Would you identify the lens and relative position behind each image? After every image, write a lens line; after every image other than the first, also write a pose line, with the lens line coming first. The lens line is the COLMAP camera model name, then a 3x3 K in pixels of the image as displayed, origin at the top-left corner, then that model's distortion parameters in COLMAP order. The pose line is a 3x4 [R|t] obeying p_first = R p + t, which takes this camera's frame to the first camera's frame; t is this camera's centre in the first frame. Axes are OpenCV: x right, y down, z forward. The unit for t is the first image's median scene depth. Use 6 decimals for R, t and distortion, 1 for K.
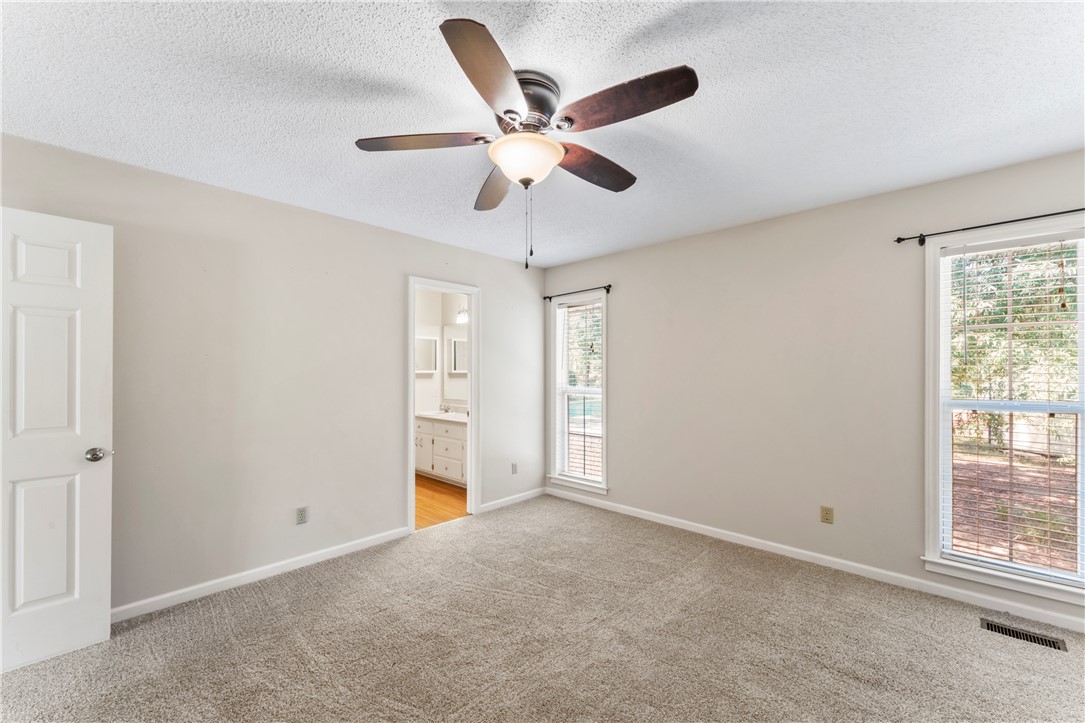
lens RADIAL K [[442.8, 0, 540.7], [0, 442.8, 369.7], [0, 0, 1]] dist [0.001307, -0.000019]
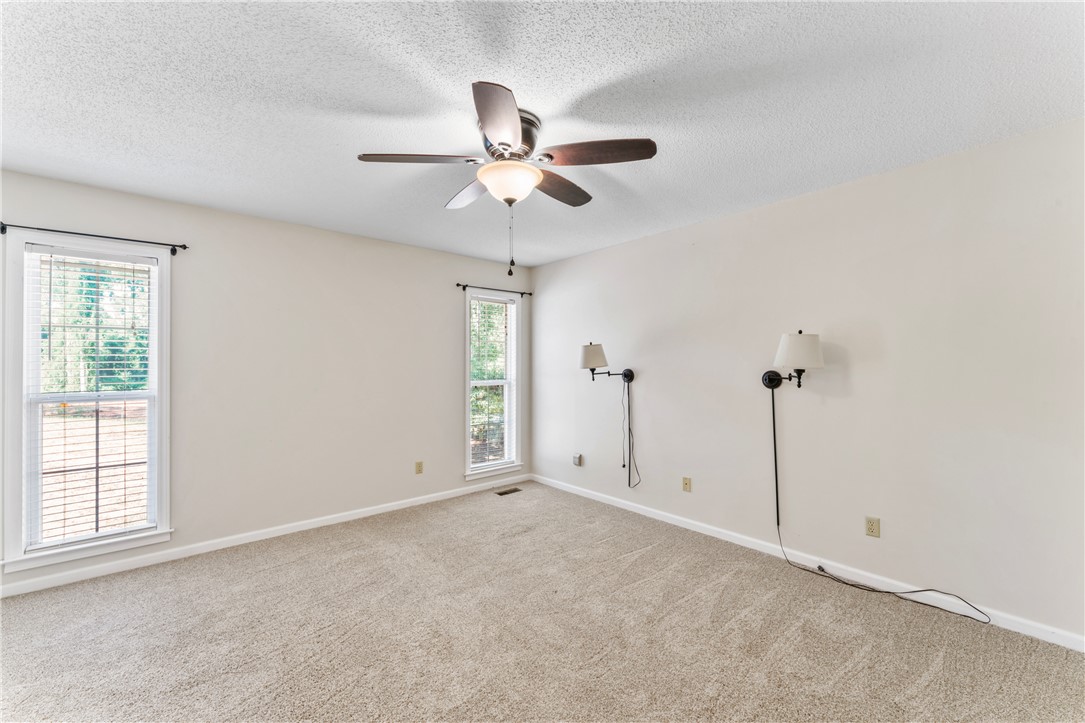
lens RADIAL K [[442.8, 0, 541.2], [0, 442.8, 362.1], [0, 0, 1]] dist [0.001307, -0.000019]
pose [[0.086788, 0.006595, 0.996205, -0.709319], [-0.004216, 0.999972, -0.006253, 0.001660], [-0.996218, -0.003657, 0.086813, 0.491664]]
